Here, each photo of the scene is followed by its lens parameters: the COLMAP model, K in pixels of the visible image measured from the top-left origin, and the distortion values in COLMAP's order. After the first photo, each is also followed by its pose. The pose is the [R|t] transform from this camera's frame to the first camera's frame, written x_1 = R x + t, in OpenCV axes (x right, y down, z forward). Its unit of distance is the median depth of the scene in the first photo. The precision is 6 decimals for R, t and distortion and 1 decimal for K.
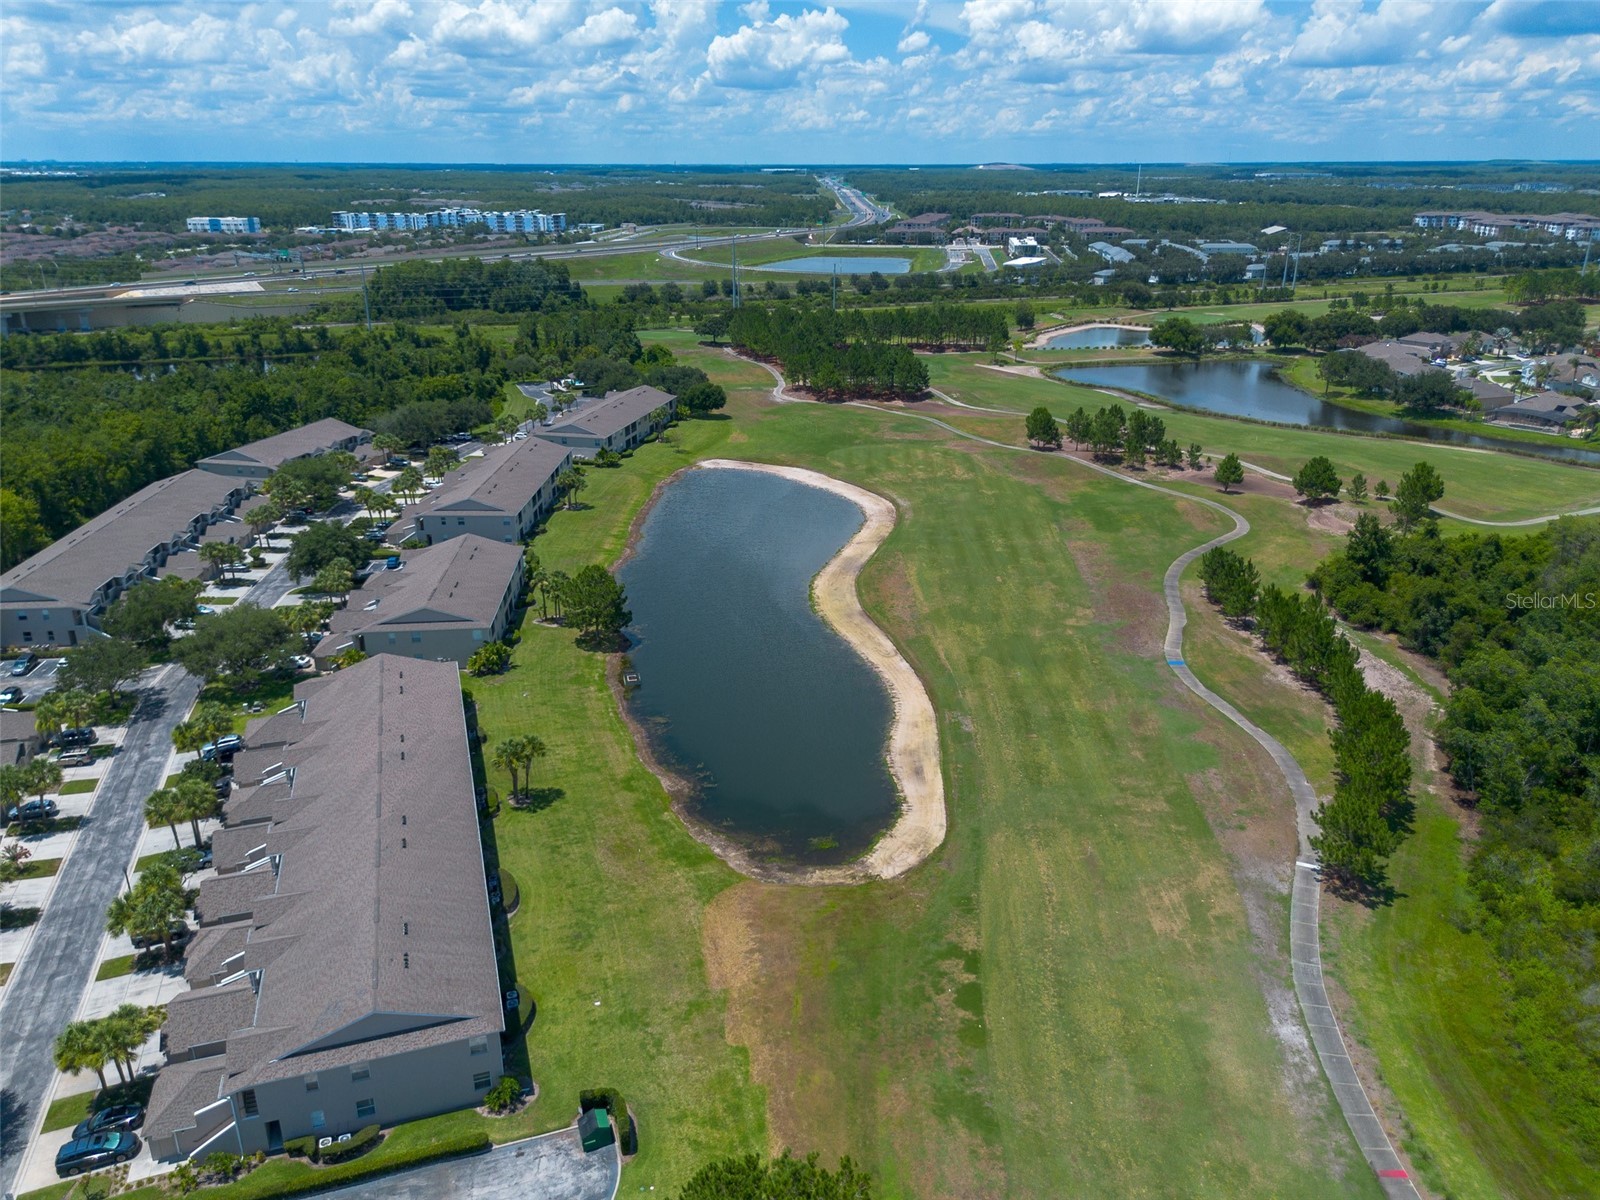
lens RADIAL K [[1170.0, 0, 800.0], [0, 1170.0, 615.9], [0, 0, 1]] dist [0.050762, -0.039712]
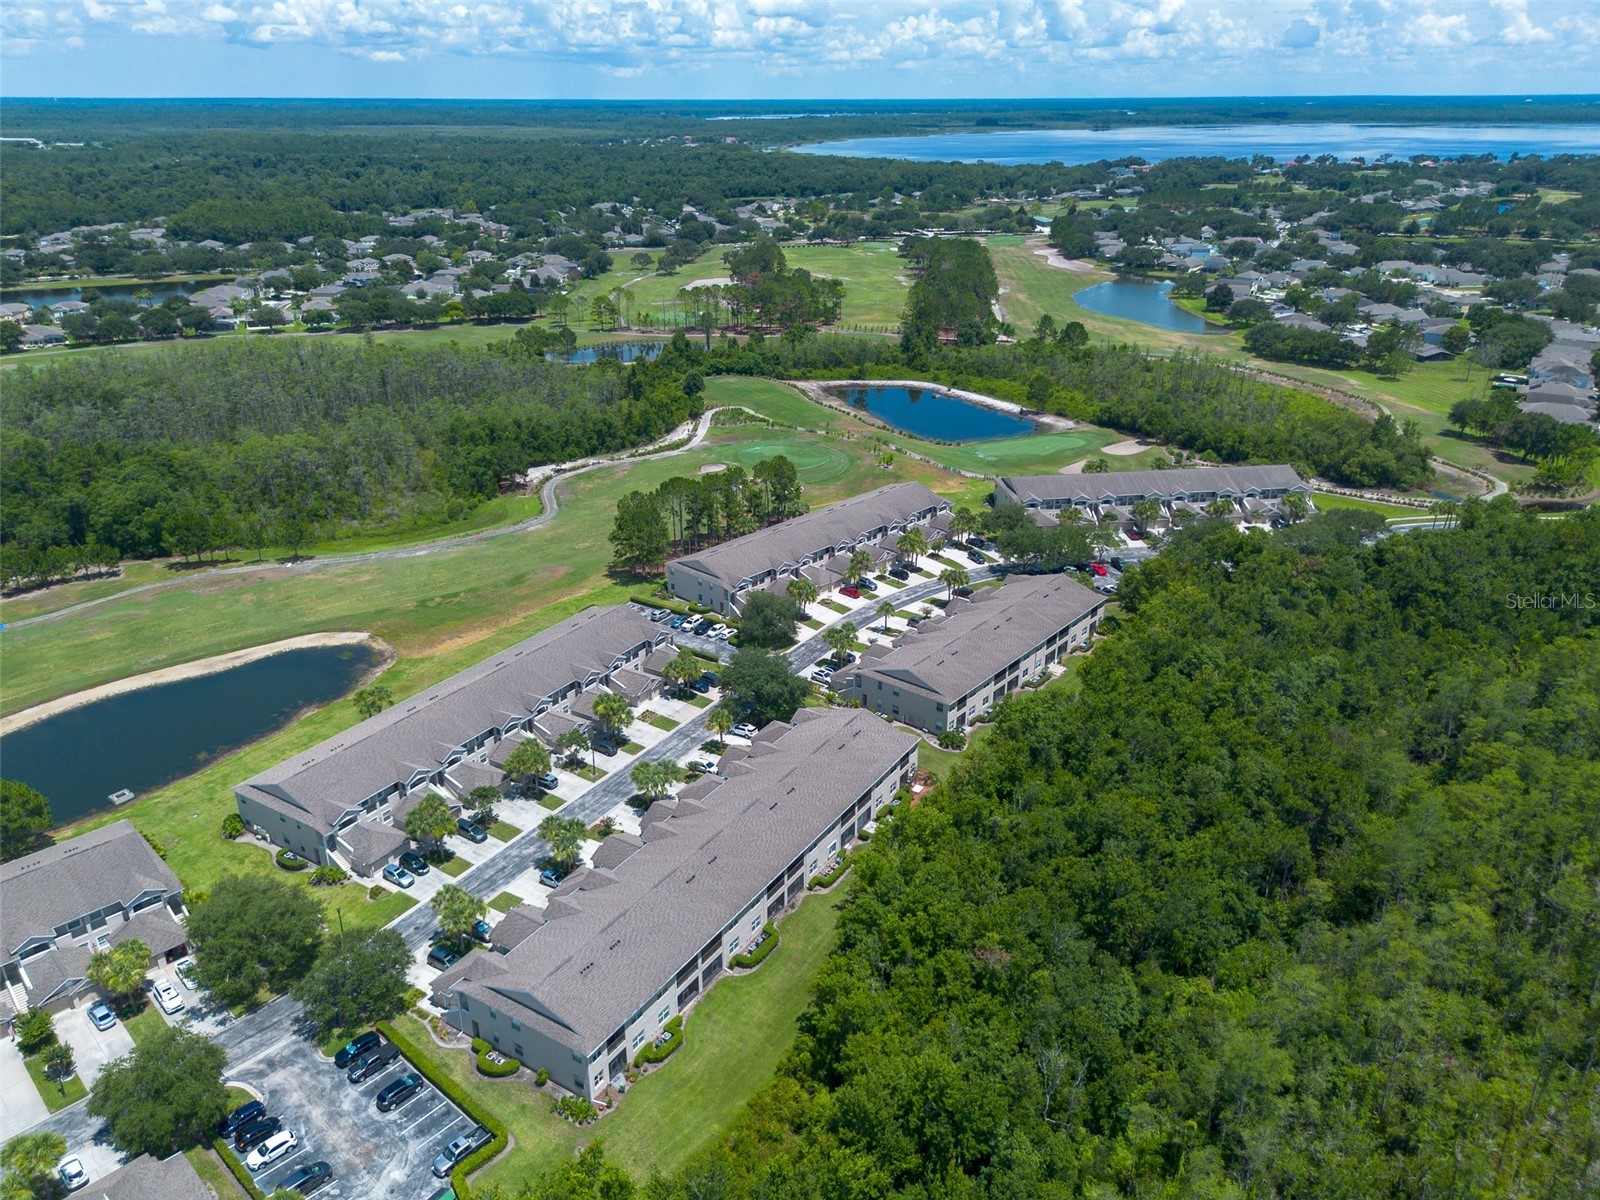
lens RADIAL K [[1170.0, 0, 817.3], [0, 1170.0, 588.4], [0, 0, 1]] dist [0.050762, -0.039712]
pose [[-0.648167, -0.294274, 0.702341, -0.713954], [0.275629, 0.769115, 0.576621, -0.303970], [-0.709865, 0.567332, -0.417404, 0.523571]]
